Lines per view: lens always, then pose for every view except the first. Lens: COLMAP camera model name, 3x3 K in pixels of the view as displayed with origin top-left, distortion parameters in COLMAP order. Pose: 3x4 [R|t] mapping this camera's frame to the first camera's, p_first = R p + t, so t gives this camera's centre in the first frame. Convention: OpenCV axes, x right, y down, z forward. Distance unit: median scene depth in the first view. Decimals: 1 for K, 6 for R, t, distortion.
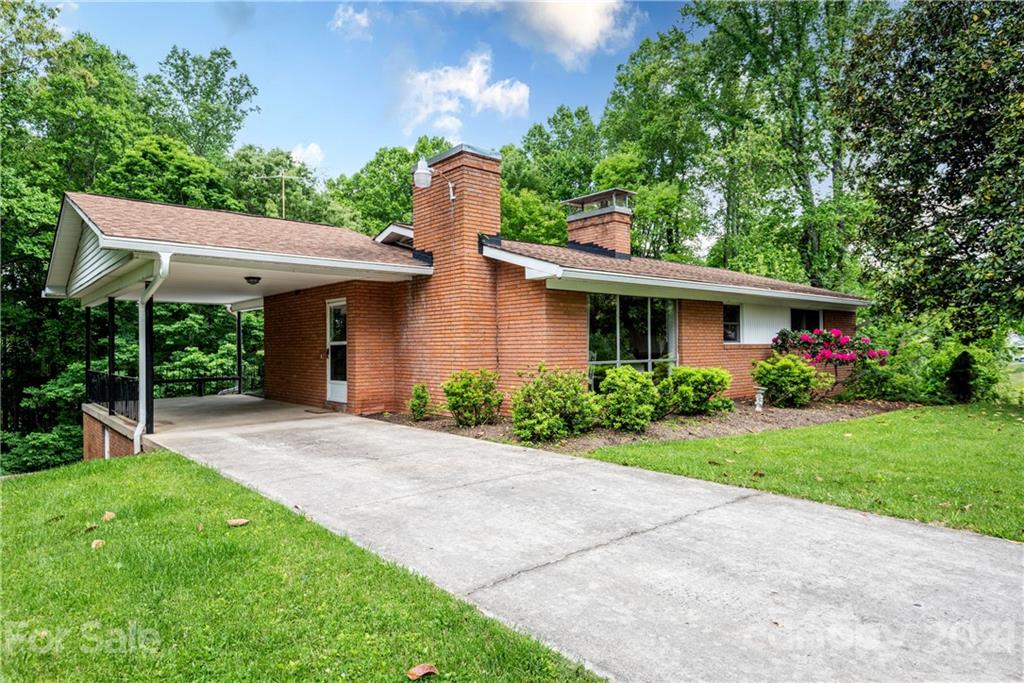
lens RADIAL K [[621.3, 0, 516.0], [0, 621.3, 340.4], [0, 0, 1]] dist [0.011429, 0.002181]
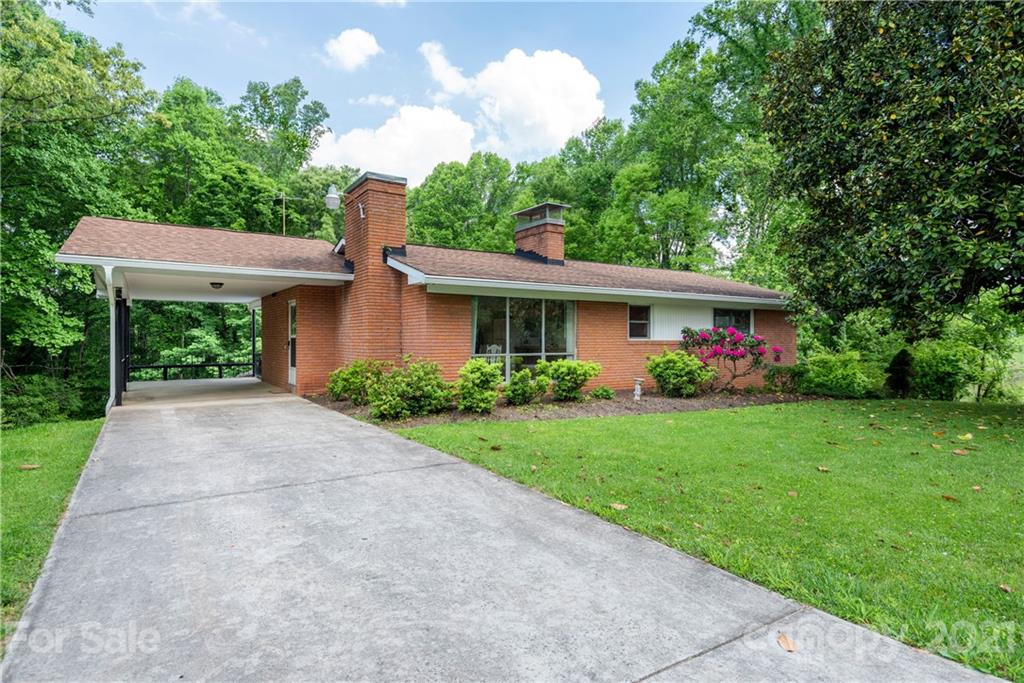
lens RADIAL K [[559.1, 0, 509.2], [0, 559.1, 343.1], [0, 0, 1]] dist [0.033135, -0.004898]
pose [[0.990804, 0.010469, -0.134900, 0.253578], [-0.008213, 0.999817, 0.017265, -0.004391], [0.135056, -0.015998, 0.990709, -0.033098]]
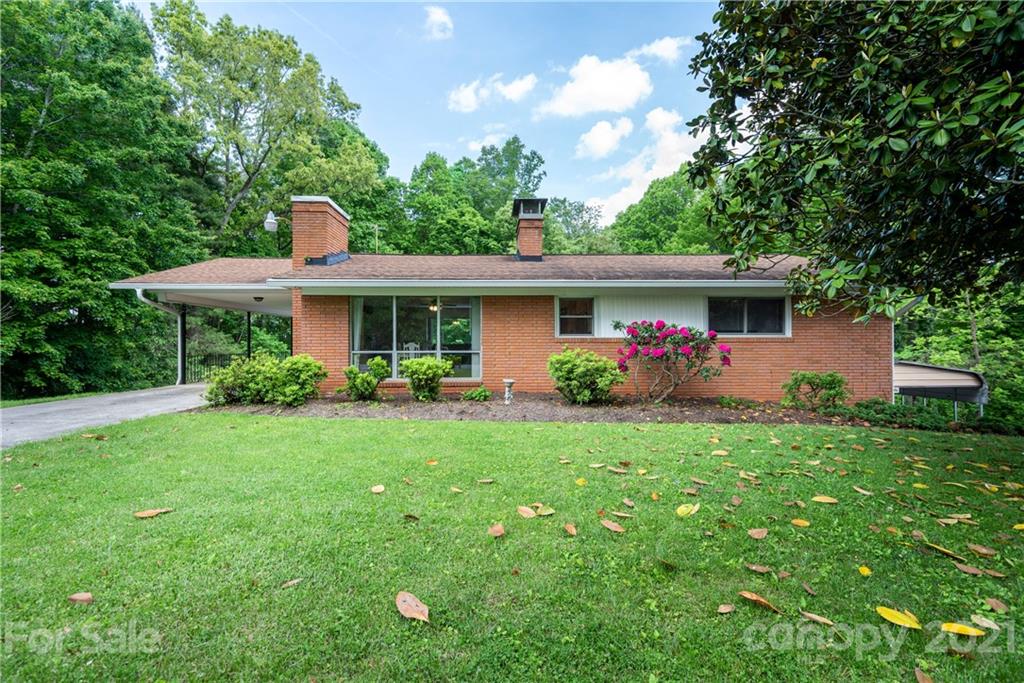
lens RADIAL K [[461.0, 0, 507.8], [0, 461.0, 338.7], [0, 0, 1]] dist [0.004912, -0.000384]
pose [[0.777535, 0.003623, -0.628829, 0.732004], [0.004255, 0.999930, 0.011021, -0.000299], [0.628826, -0.011245, 0.777465, 0.367526]]
